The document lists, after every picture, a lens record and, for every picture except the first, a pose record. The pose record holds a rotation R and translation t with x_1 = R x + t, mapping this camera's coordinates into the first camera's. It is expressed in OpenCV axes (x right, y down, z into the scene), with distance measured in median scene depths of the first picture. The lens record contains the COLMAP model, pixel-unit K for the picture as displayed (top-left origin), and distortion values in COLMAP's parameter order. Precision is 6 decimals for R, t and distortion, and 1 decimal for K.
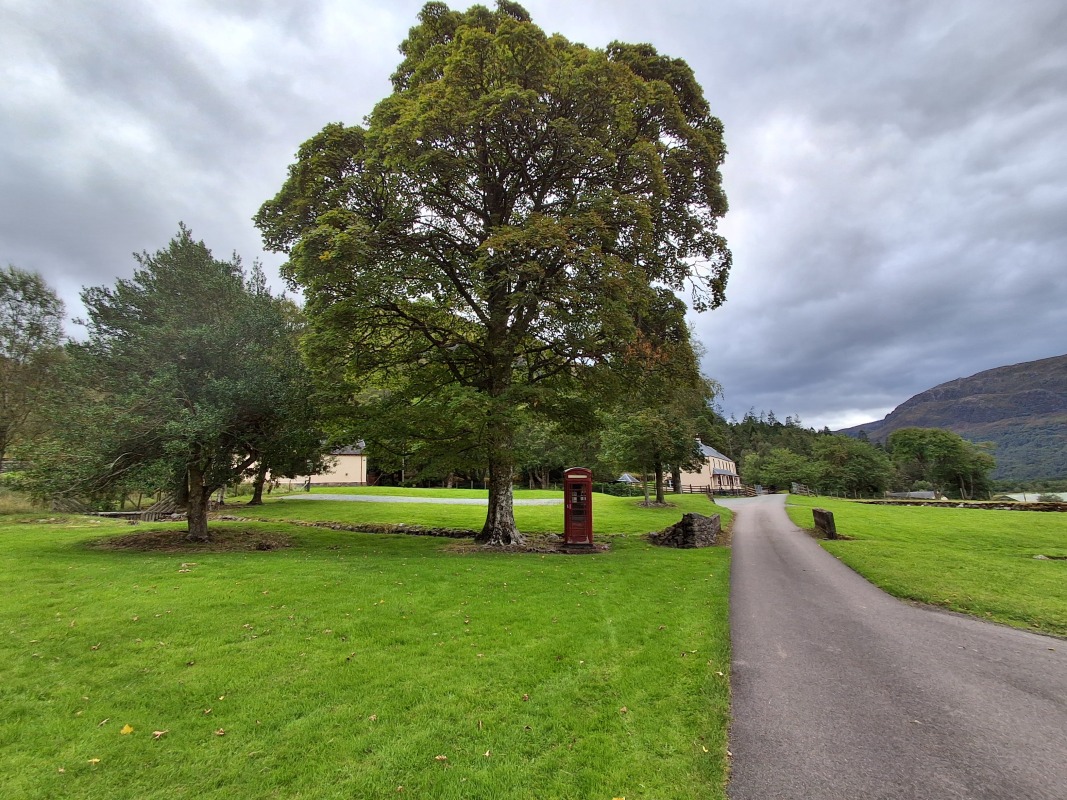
lens RADIAL K [[508.7, 0, 548.2], [0, 508.7, 385.0], [0, 0, 1]] dist [-0.008233, -0.008838]
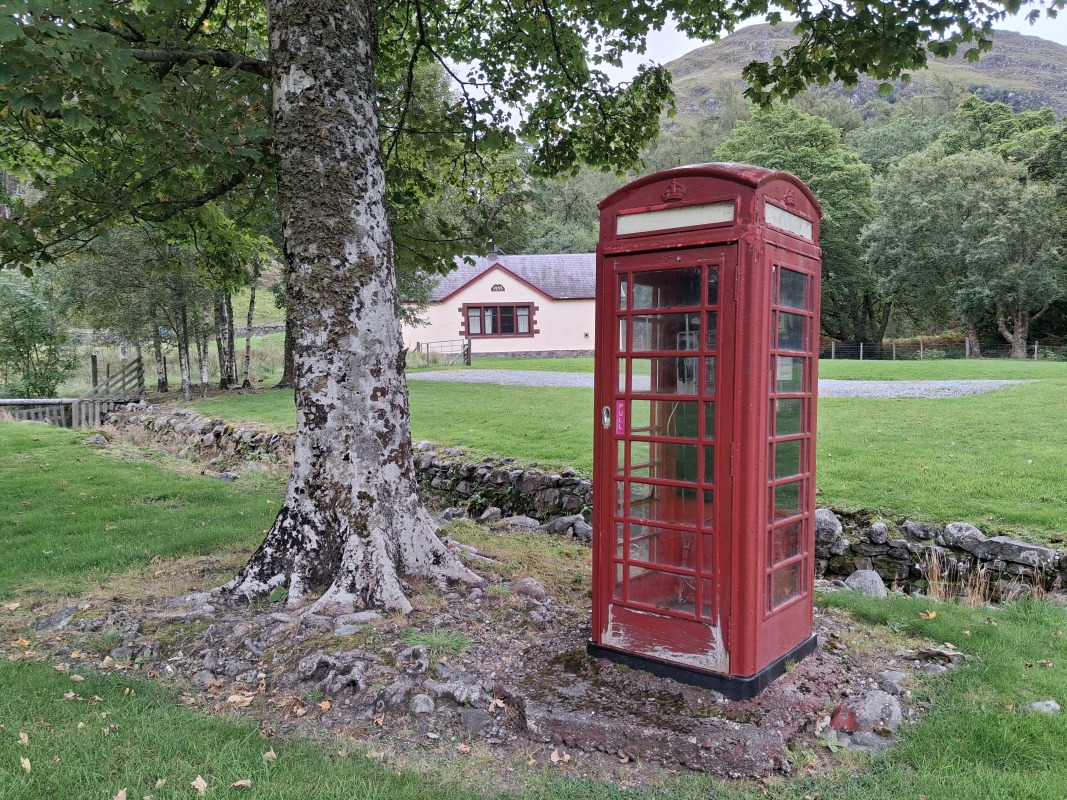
lens RADIAL K [[843.2, 0, 546.0], [0, 843.2, 417.8], [0, 0, 1]] dist [0.015784, -0.014907]
pose [[0.844236, 0.025562, -0.535361, 0.141764], [0.115346, 0.966791, 0.228057, 0.158344], [0.523412, -0.254286, 0.813252, 0.694027]]
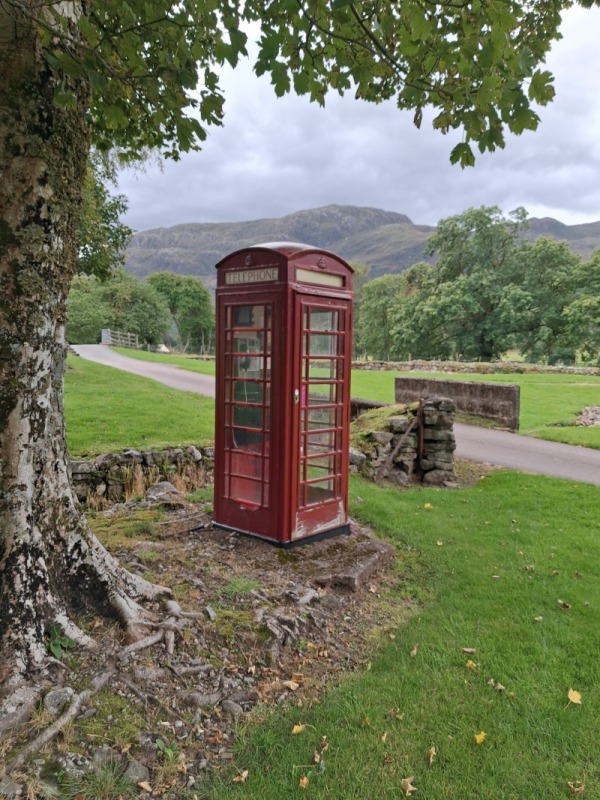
lens RADIAL K [[632.2, 0, 337.4], [0, 632.2, 412.5], [0, 0, 1]] dist [0.015784, -0.014907]
pose [[0.572863, -0.065550, 0.817026, -0.177009], [-0.196247, 0.956836, 0.214366, 0.157538], [-0.795811, -0.283141, 0.535272, 0.728130]]
